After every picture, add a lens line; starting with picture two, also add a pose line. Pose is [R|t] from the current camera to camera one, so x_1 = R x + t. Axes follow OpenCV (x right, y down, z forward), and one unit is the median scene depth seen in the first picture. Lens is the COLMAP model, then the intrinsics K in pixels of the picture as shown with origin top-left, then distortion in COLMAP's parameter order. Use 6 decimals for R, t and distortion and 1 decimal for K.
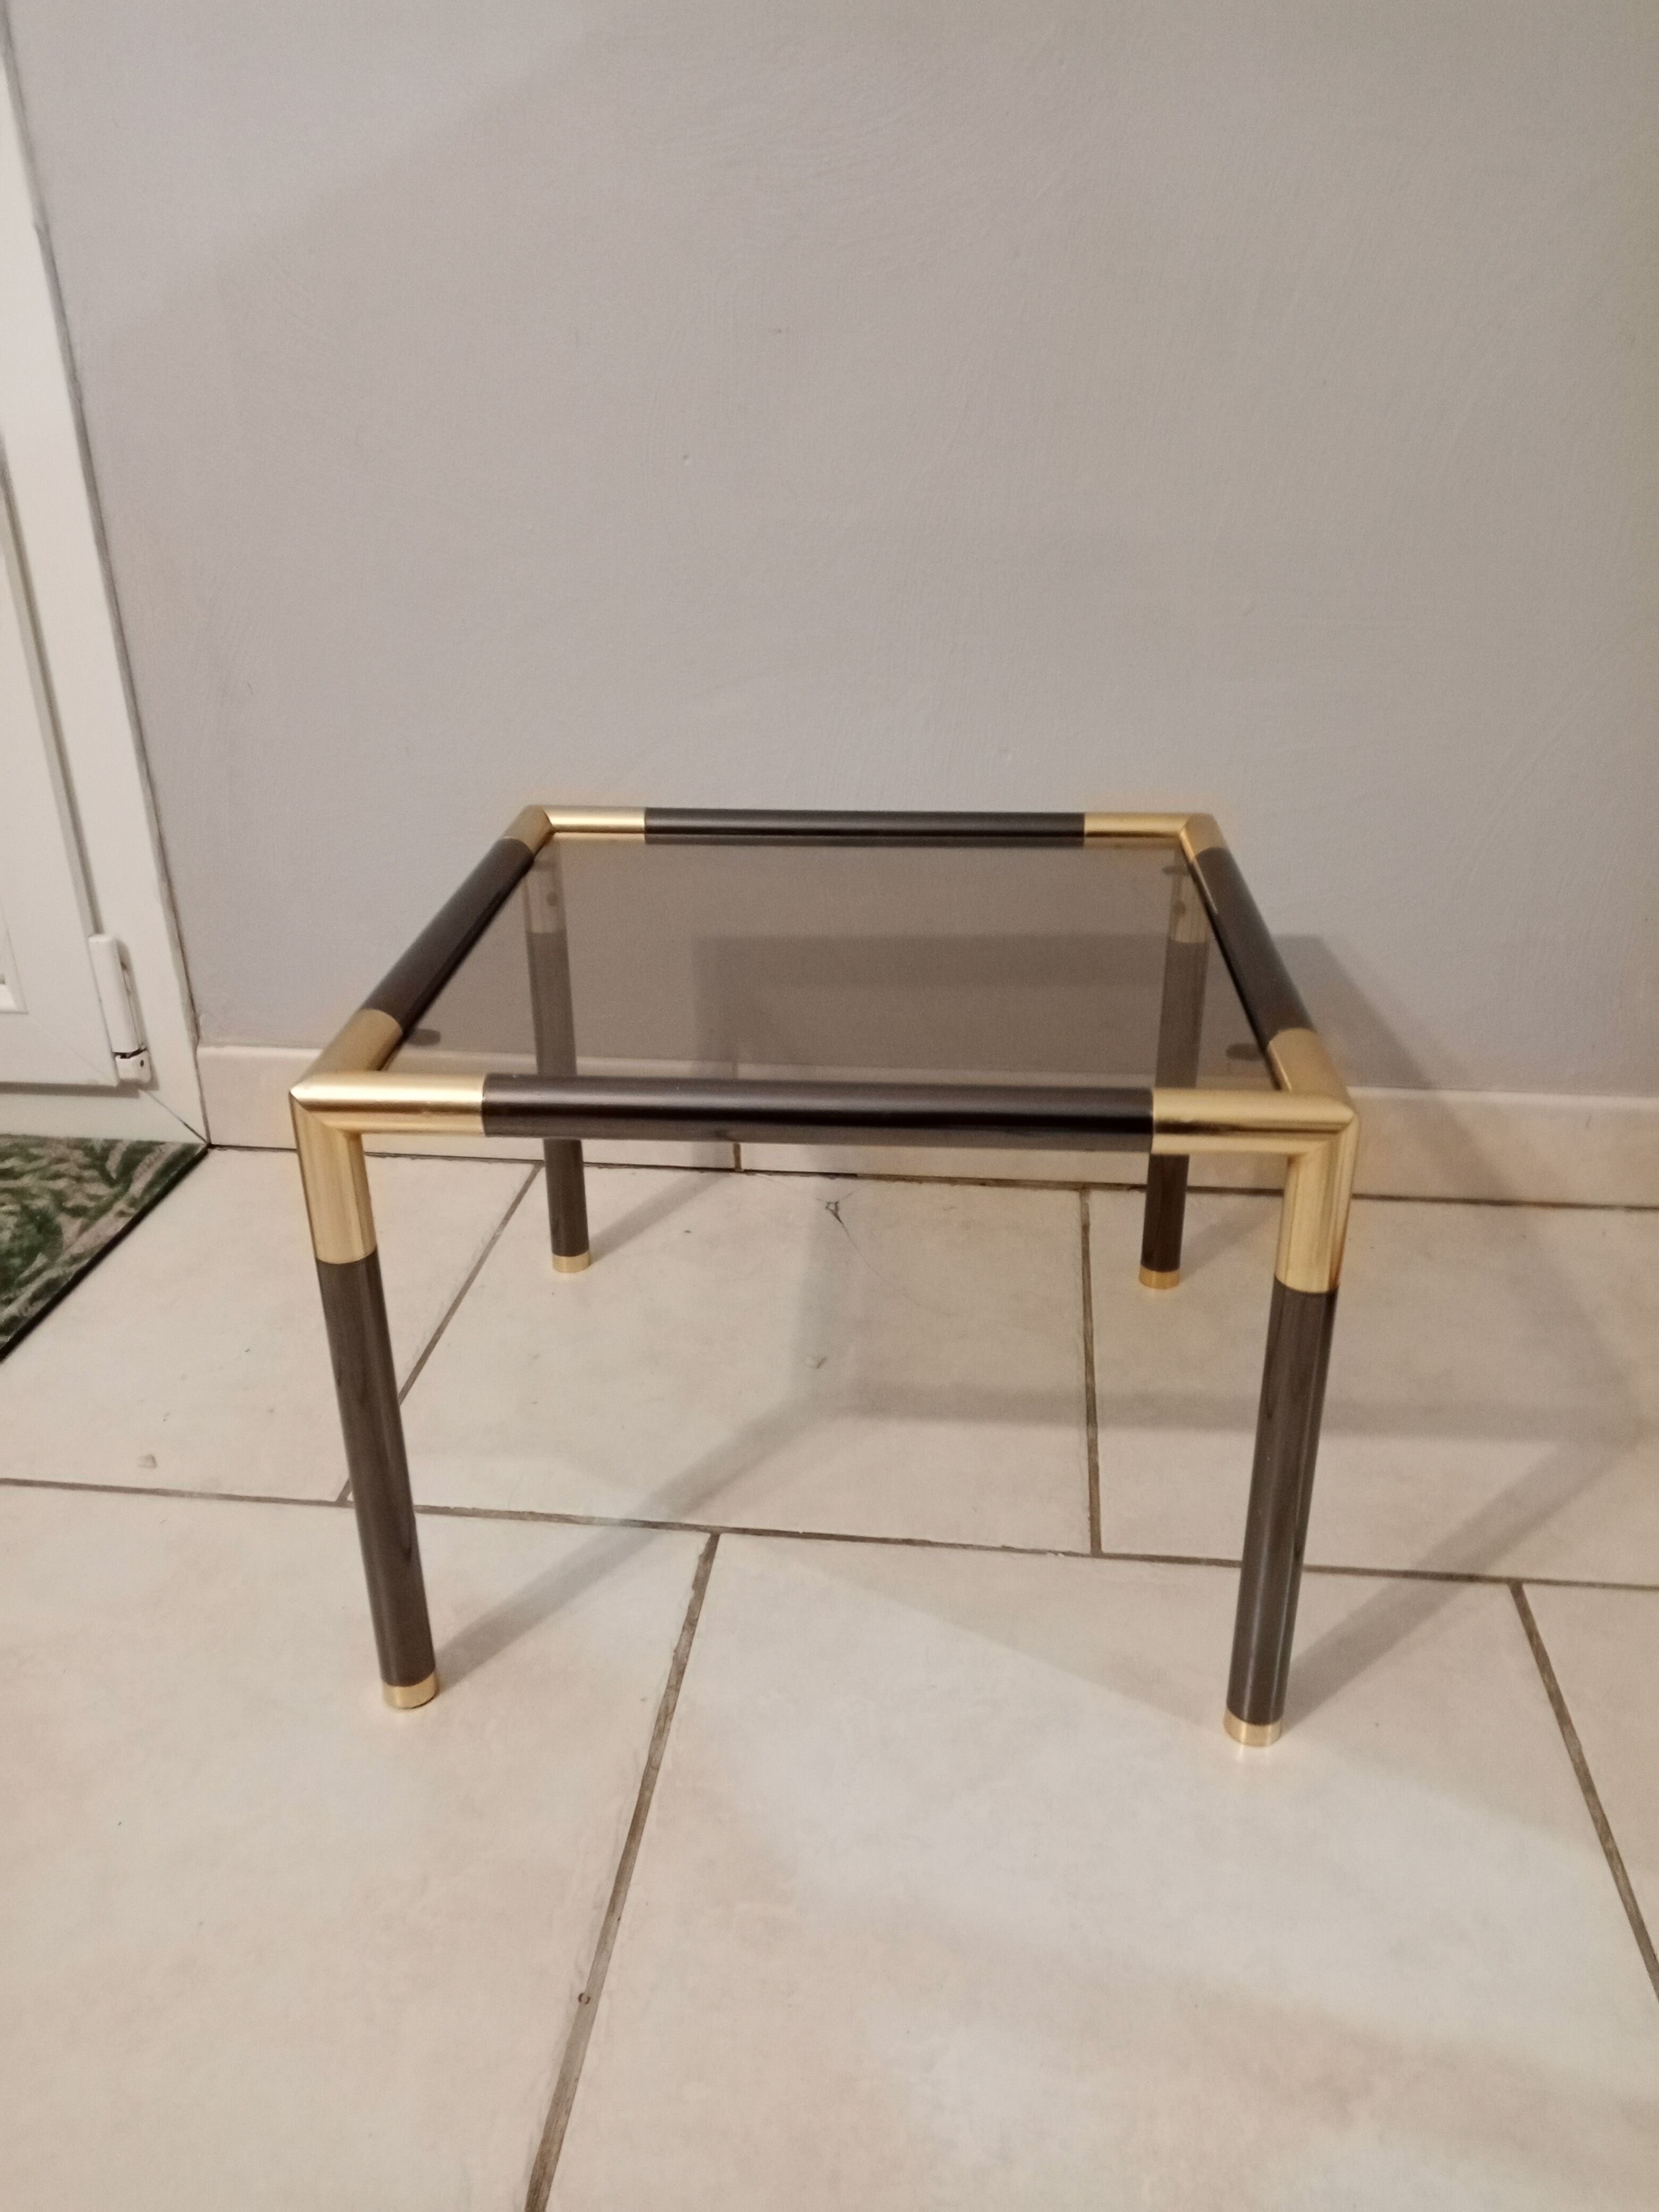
lens RADIAL K [[1722.2, 0, 836.0], [0, 1722.2, 1135.1], [0, 0, 1]] dist [0.015571, -0.001265]
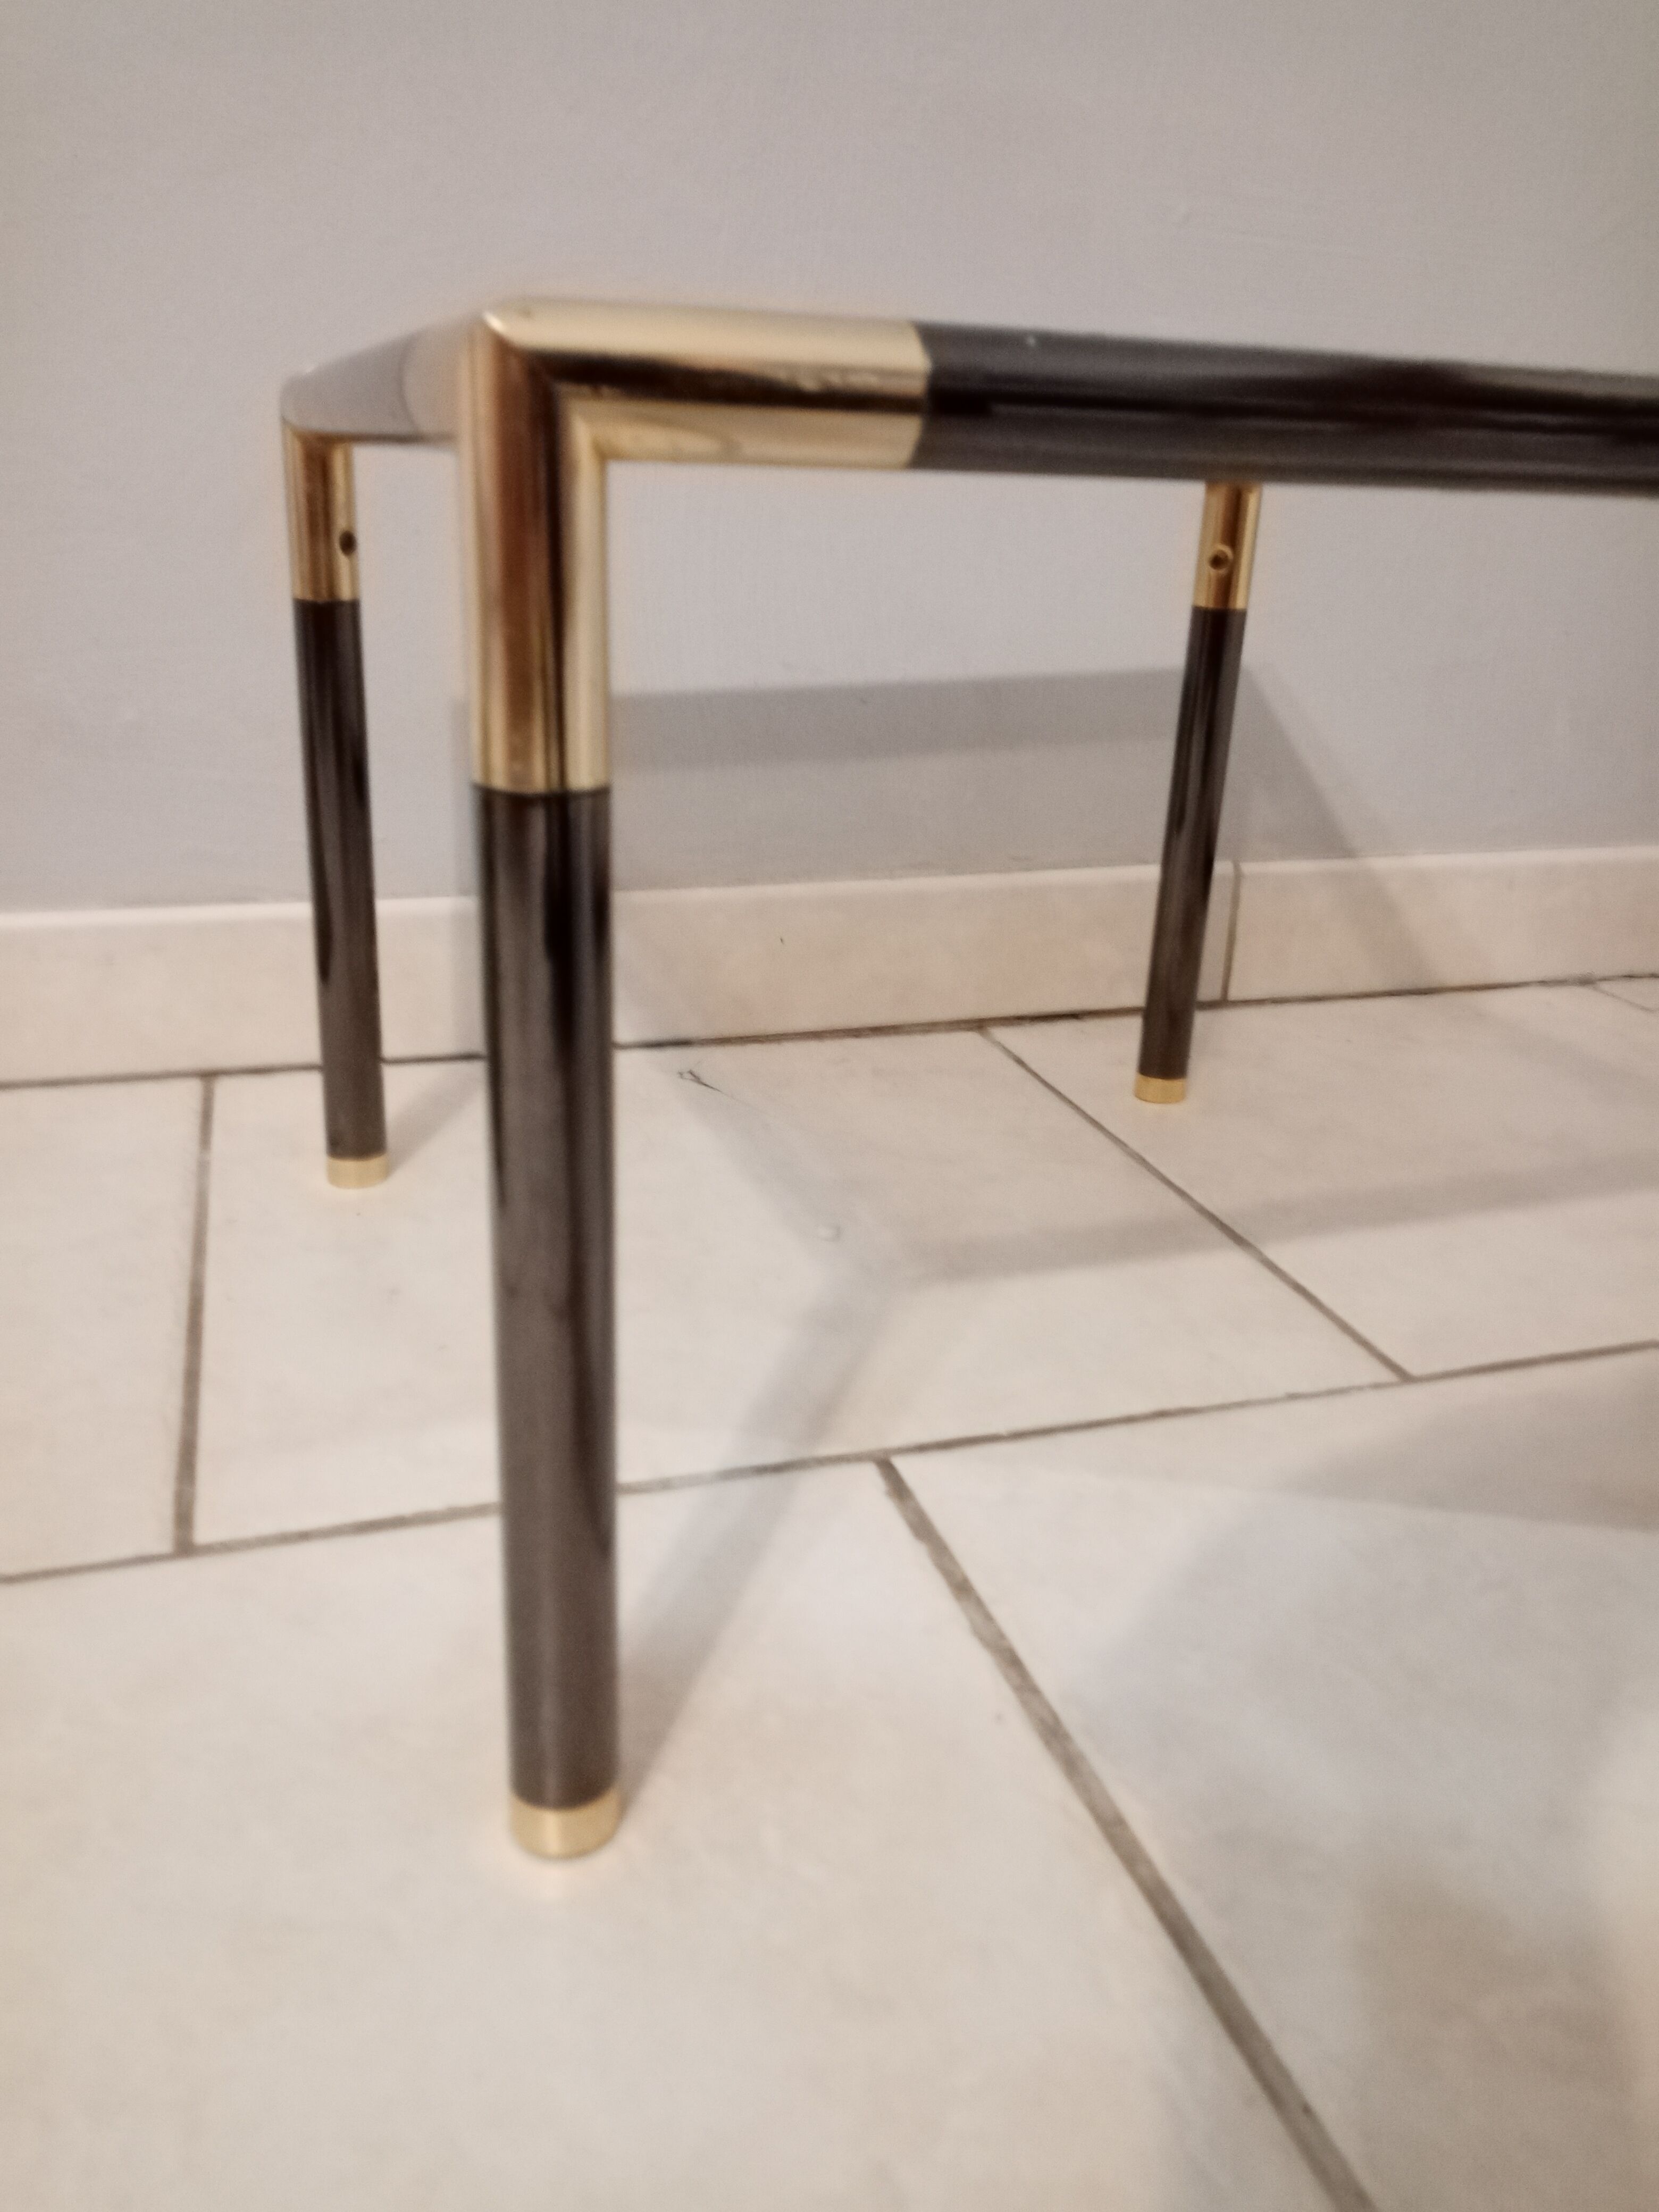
lens RADIAL K [[1722.2, 0, 836.0], [0, 1722.2, 1135.1], [0, 0, 1]] dist [0.015571, -0.001265]
pose [[0.911193, -0.111101, 0.396717, -0.238561], [0.140147, 0.989112, -0.044892, 0.110929], [-0.387410, 0.096505, 0.916843, 0.343219]]
